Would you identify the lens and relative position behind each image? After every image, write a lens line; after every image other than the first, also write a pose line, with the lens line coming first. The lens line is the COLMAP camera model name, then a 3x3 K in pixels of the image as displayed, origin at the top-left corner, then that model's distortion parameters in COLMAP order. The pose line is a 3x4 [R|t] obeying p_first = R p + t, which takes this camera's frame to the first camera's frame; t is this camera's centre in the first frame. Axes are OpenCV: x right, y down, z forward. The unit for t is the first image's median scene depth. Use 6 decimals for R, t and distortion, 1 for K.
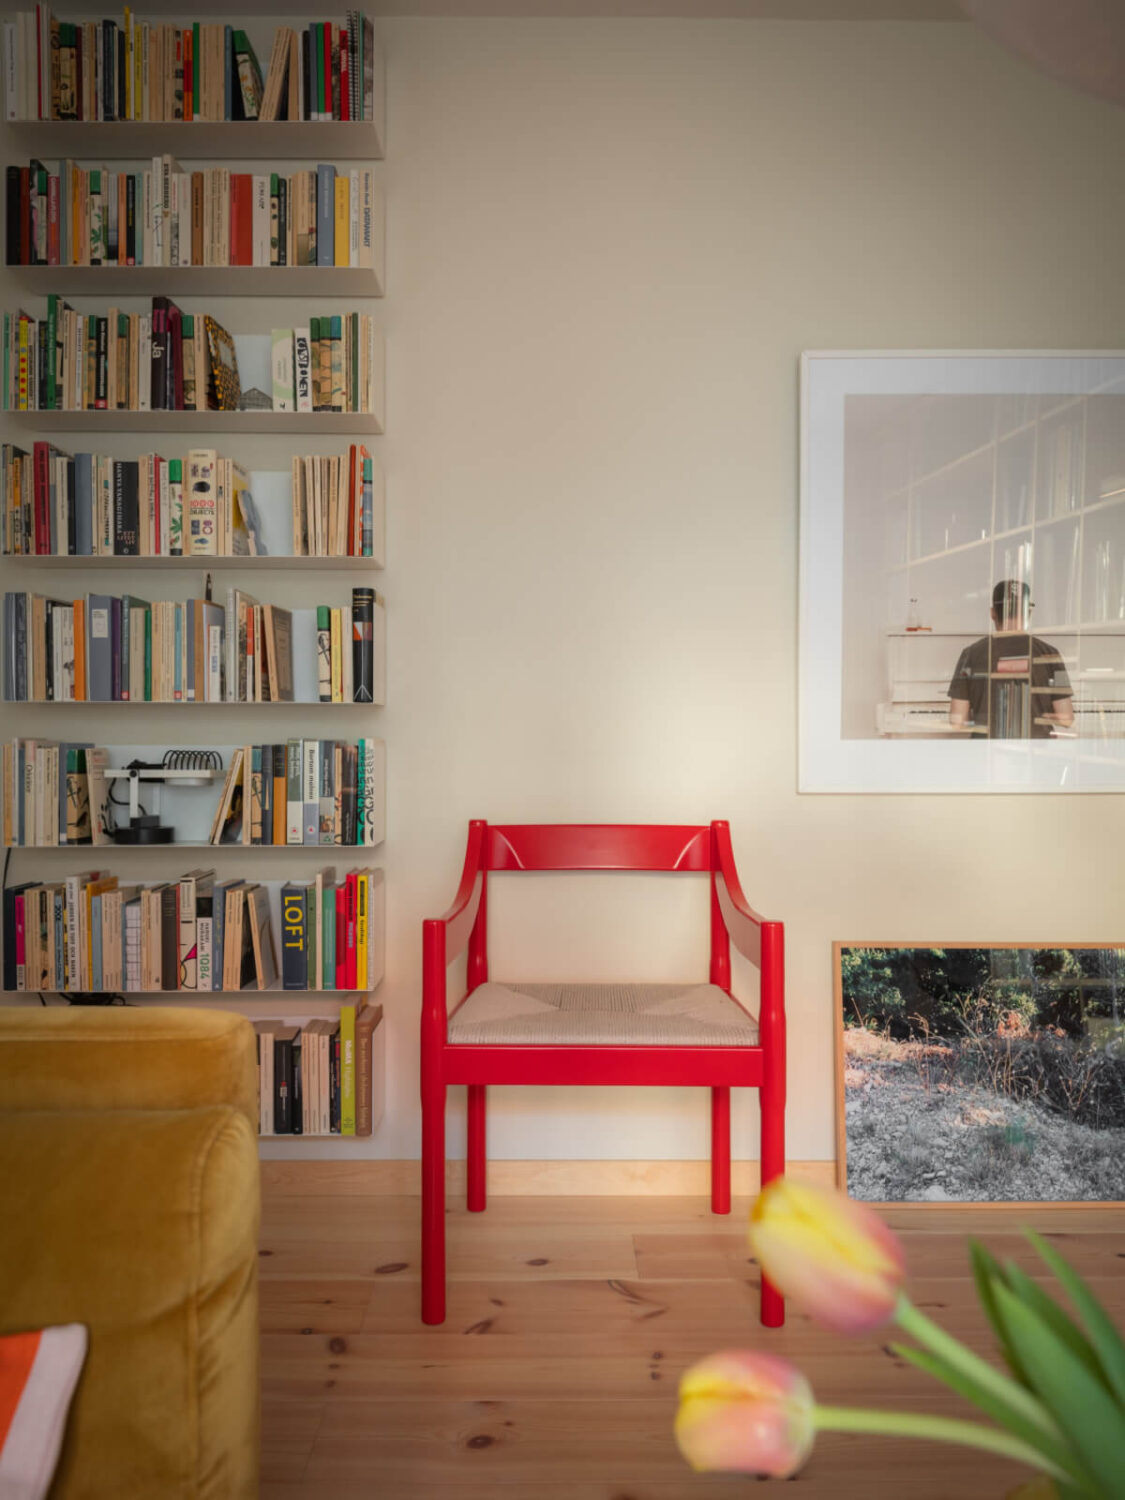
lens RADIAL K [[1203.0, 0, 561.0], [0, 1203.0, 742.6], [0, 0, 1]] dist [0.083323, -0.183392]
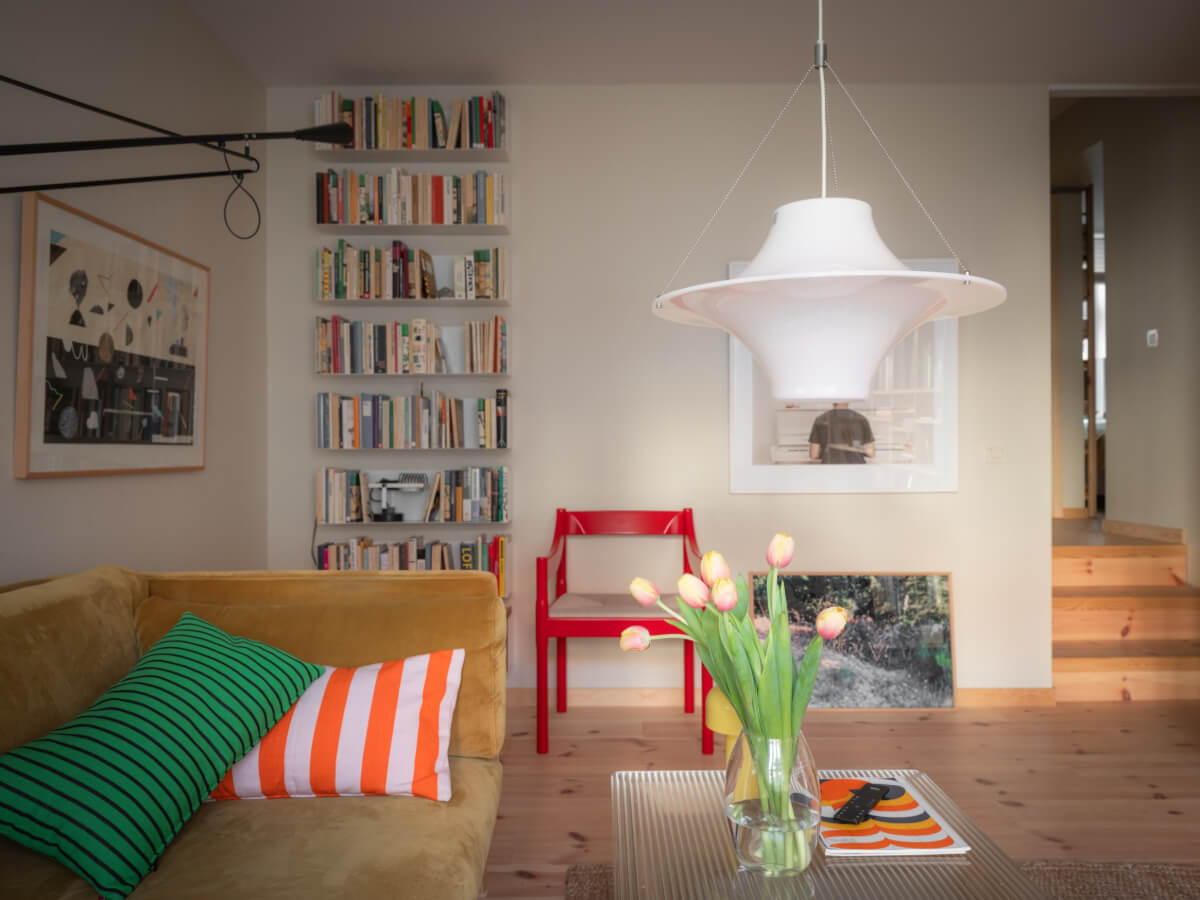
lens RADIAL K [[962.4, 0, 605.6], [0, 962.4, 446.4], [0, 0, 1]] dist [0.083323, -0.183392]
pose [[0.999944, -0.005686, -0.008875, 0.016139], [0.005675, 0.999983, -0.001213, -0.033260], [0.008882, 0.001163, 0.999960, -0.544157]]
